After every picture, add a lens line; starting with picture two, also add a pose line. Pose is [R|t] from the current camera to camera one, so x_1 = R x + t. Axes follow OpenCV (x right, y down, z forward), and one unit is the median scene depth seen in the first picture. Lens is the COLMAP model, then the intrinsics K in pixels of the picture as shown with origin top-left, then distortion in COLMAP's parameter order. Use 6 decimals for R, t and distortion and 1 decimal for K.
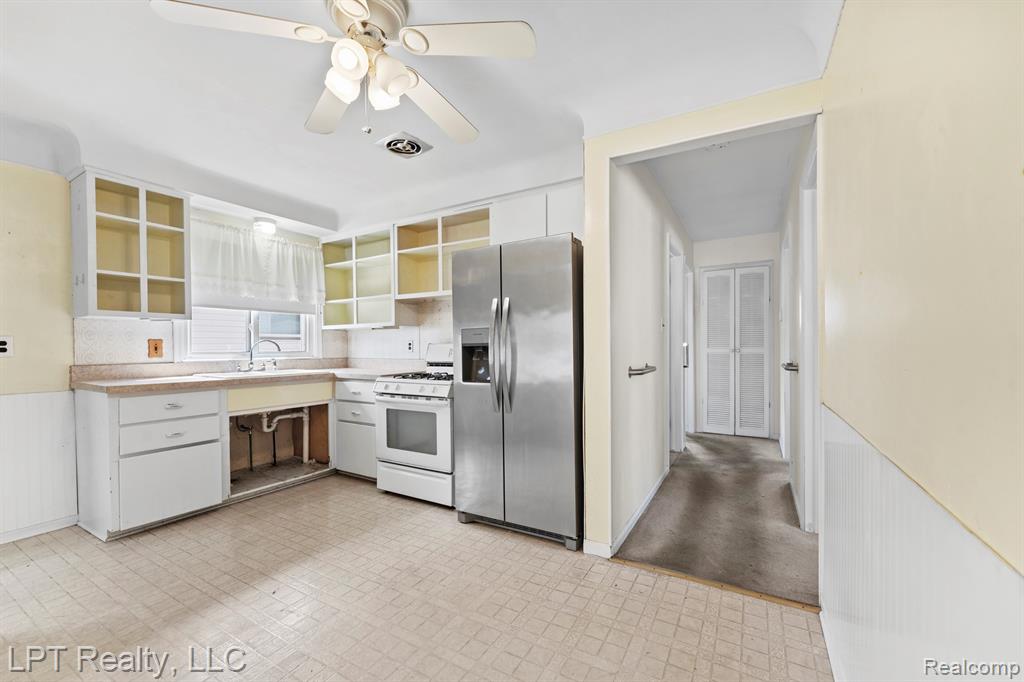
lens RADIAL K [[414.2, 0, 513.0], [0, 414.2, 349.5], [0, 0, 1]] dist [0.000120, 0.000001]
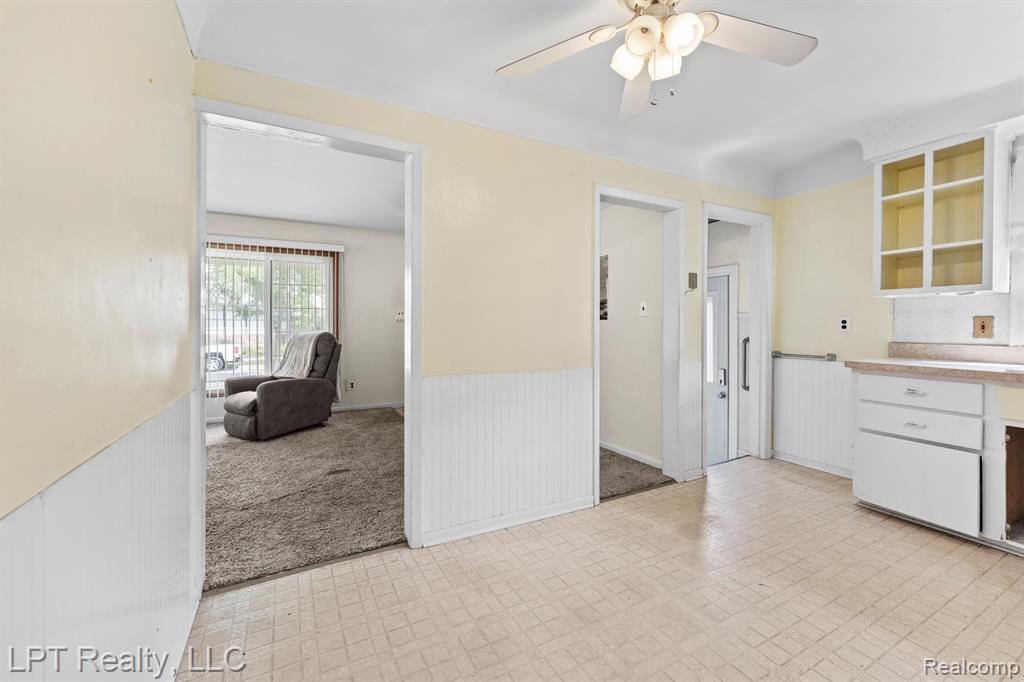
lens RADIAL K [[419.4, 0, 510.3], [0, 419.4, 324.0], [0, 0, 1]] dist [-0.000921, -0.000076]
pose [[-0.523257, 0.004556, -0.852163, 0.356680], [-0.005118, 0.999951, 0.008488, -0.011502], [0.852160, 0.008803, -0.523208, 0.662394]]
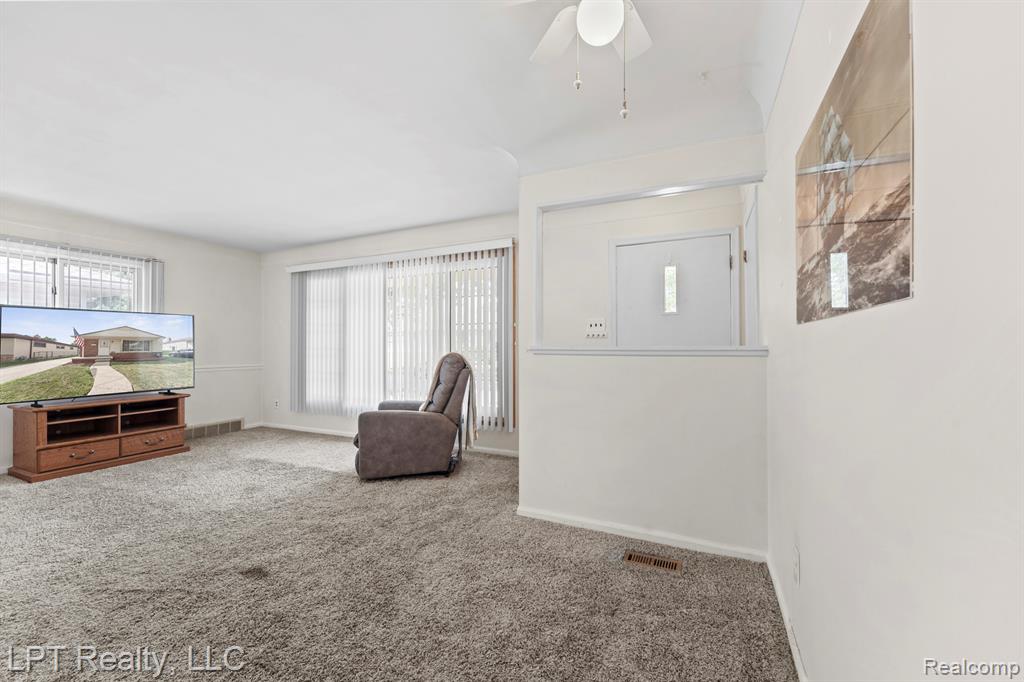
lens RADIAL K [[412.1, 0, 513.2], [0, 412.1, 345.6], [0, 0, 1]] dist [-0.002850, -0.000790]
pose [[-0.995707, 0.012073, -0.091770, -0.709074], [0.011115, 0.999878, 0.010939, 0.005046], [0.091891, 0.009872, -0.995720, 0.426571]]
